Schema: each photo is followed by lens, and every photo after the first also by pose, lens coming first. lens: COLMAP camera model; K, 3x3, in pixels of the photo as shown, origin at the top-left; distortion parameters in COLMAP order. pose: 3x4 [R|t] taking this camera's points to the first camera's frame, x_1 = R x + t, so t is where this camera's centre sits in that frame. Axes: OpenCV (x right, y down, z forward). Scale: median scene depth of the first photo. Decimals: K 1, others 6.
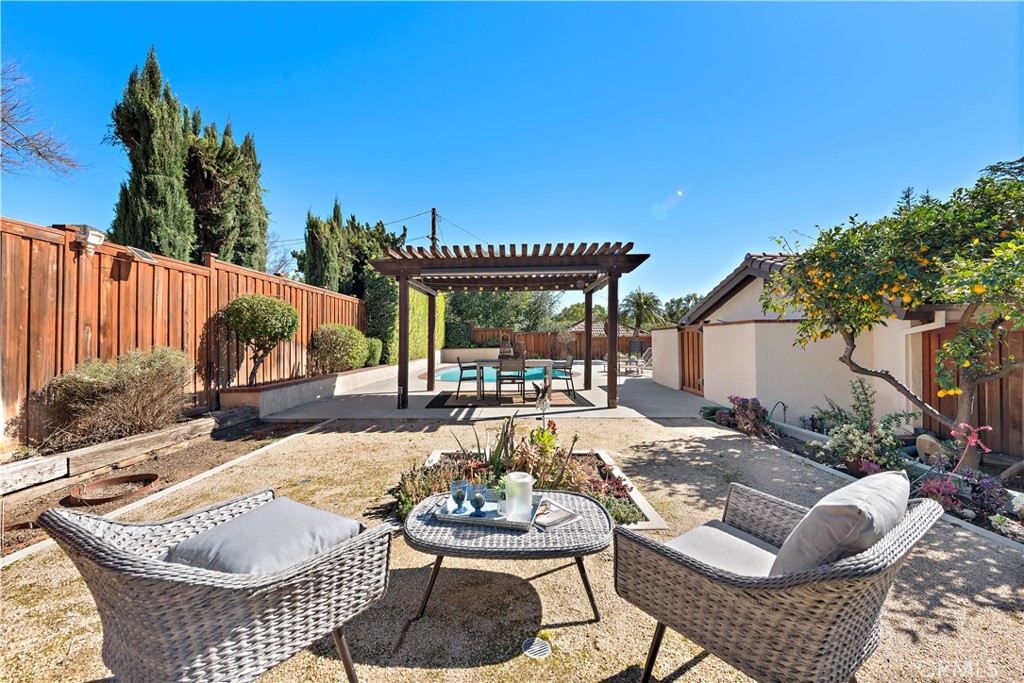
lens RADIAL K [[437.9, 0, 511.1], [0, 437.9, 339.7], [0, 0, 1]] dist [0.000029, -0.000003]
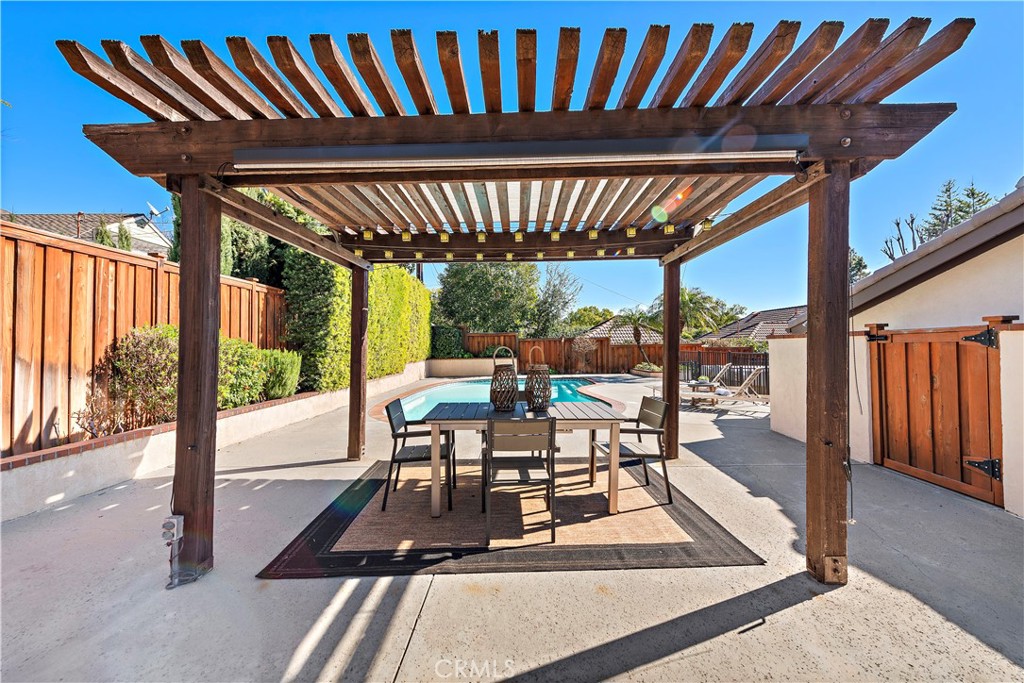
lens RADIAL K [[437.9, 0, 514.1], [0, 437.9, 338.1], [0, 0, 1]] dist [0.000029, -0.000003]
pose [[0.999997, 0.001854, -0.001449, -0.001904], [-0.001876, 0.999884, -0.015146, -0.010613], [0.001421, 0.015149, 0.999884, 0.378227]]
